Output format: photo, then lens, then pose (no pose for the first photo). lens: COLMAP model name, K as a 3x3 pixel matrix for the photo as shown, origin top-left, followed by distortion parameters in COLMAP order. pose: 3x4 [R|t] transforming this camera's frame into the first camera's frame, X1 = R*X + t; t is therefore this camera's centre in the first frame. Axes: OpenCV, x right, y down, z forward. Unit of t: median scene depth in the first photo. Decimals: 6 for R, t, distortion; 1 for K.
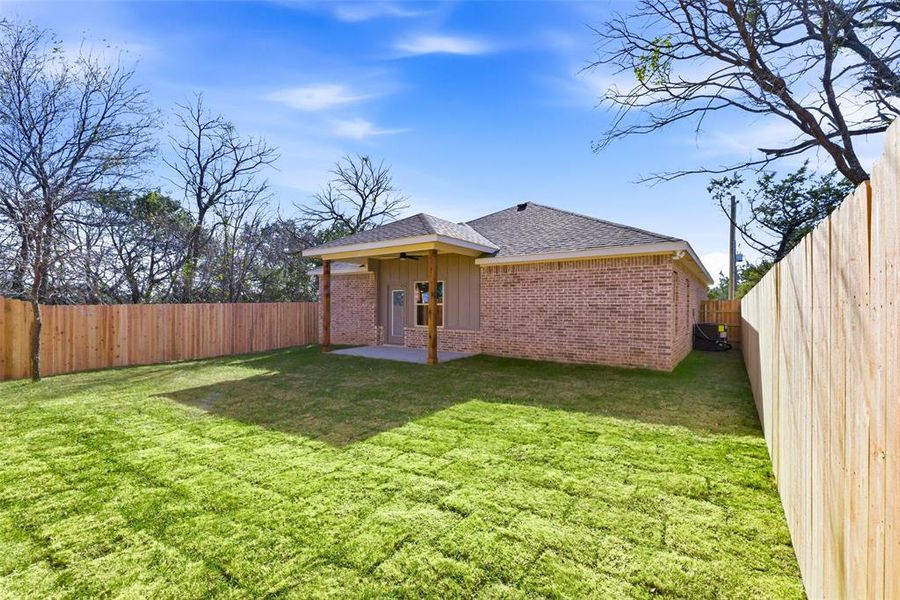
lens RADIAL K [[397.8, 0, 468.8], [0, 397.8, 306.7], [0, 0, 1]] dist [0.015971, -0.003366]
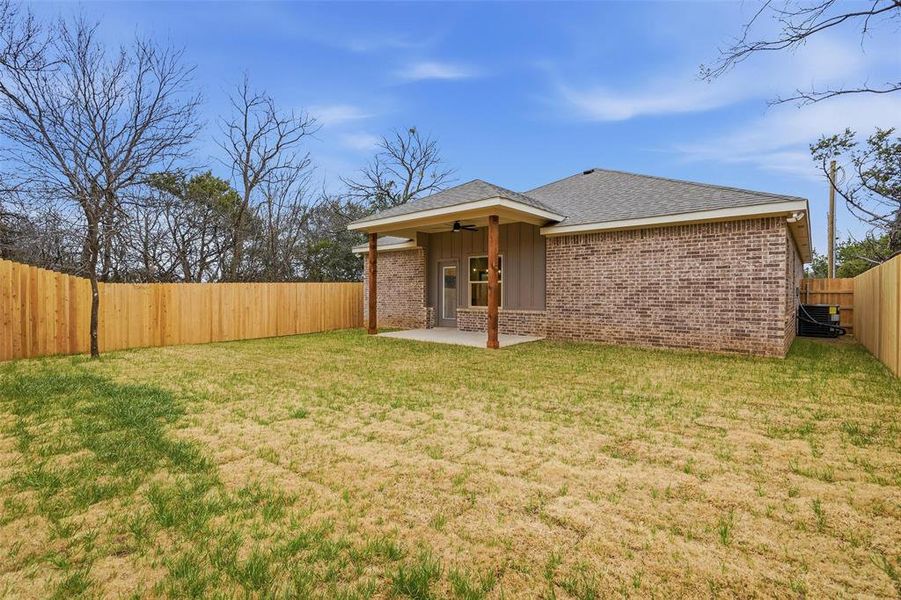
lens RADIAL K [[425.2, 0, 475.8], [0, 425.2, 306.5], [0, 0, 1]] dist [-0.050407, 0.016963]
pose [[0.995421, 0.003860, -0.095507, -0.031363], [-0.001372, 0.999658, 0.026110, 0.023509], [0.095575, -0.025859, 0.995086, 0.059688]]
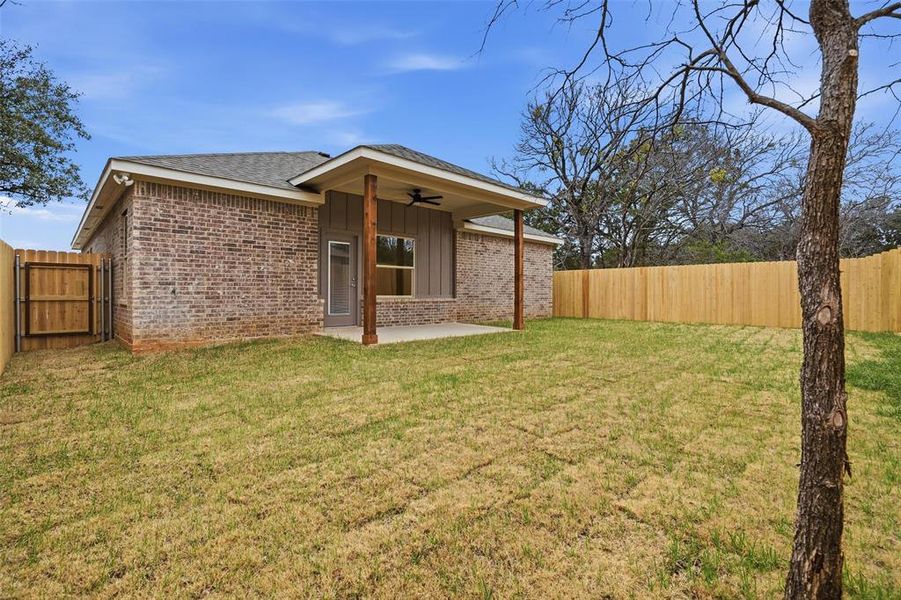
lens RADIAL K [[425.2, 0, 458.5], [0, 425.2, 300.9], [0, 0, 1]] dist [-0.050407, 0.016963]
pose [[0.174255, -0.032995, 0.984148, -0.886496], [-0.016554, 0.999199, 0.036431, 0.027111], [-0.984561, -0.022640, 0.173570, 0.751073]]
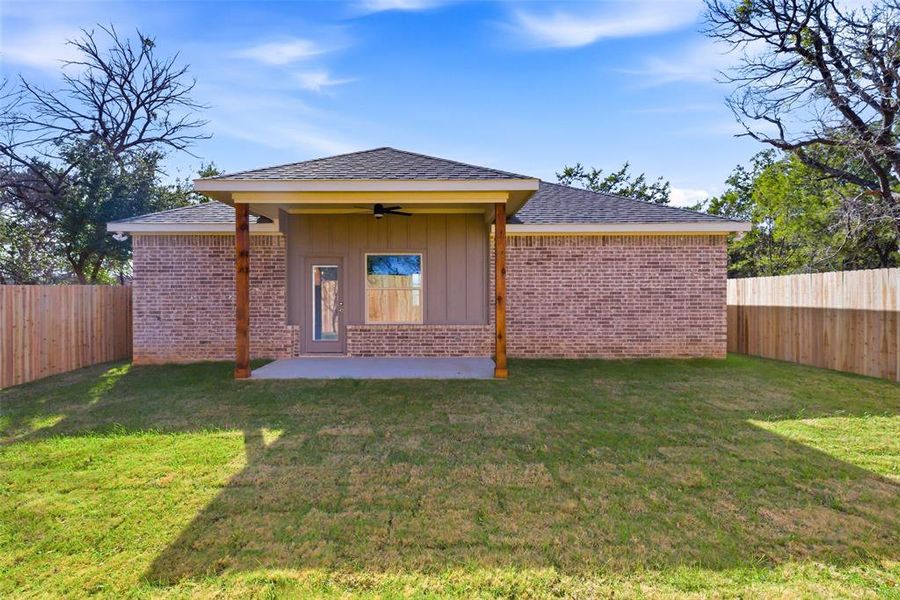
lens RADIAL K [[453.3, 0, 416.6], [0, 453.3, 308.0], [0, 0, 1]] dist [0.008119, 0.000871]
pose [[0.827102, -0.017537, 0.561778, -0.496014], [0.005677, 0.999723, 0.022850, 0.008861], [-0.562023, -0.015710, 0.826973, 0.363833]]
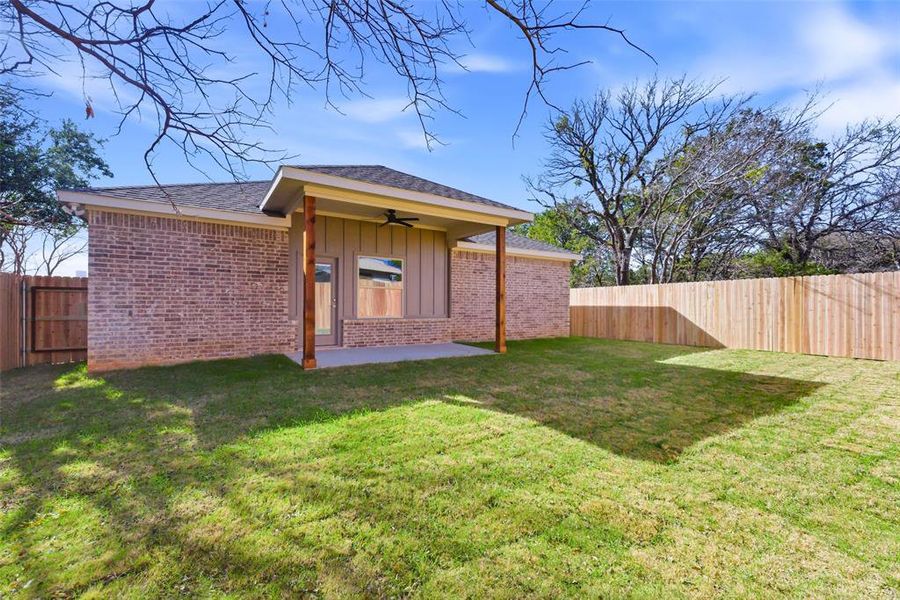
lens RADIAL K [[397.8, 0, 453.2], [0, 397.8, 309.0], [0, 0, 1]] dist [0.015971, -0.003366]
pose [[0.364473, -0.018208, 0.931036, -0.772420], [-0.013348, 0.999604, 0.024774, 0.014406], [-0.931118, -0.021457, 0.364086, 0.599000]]
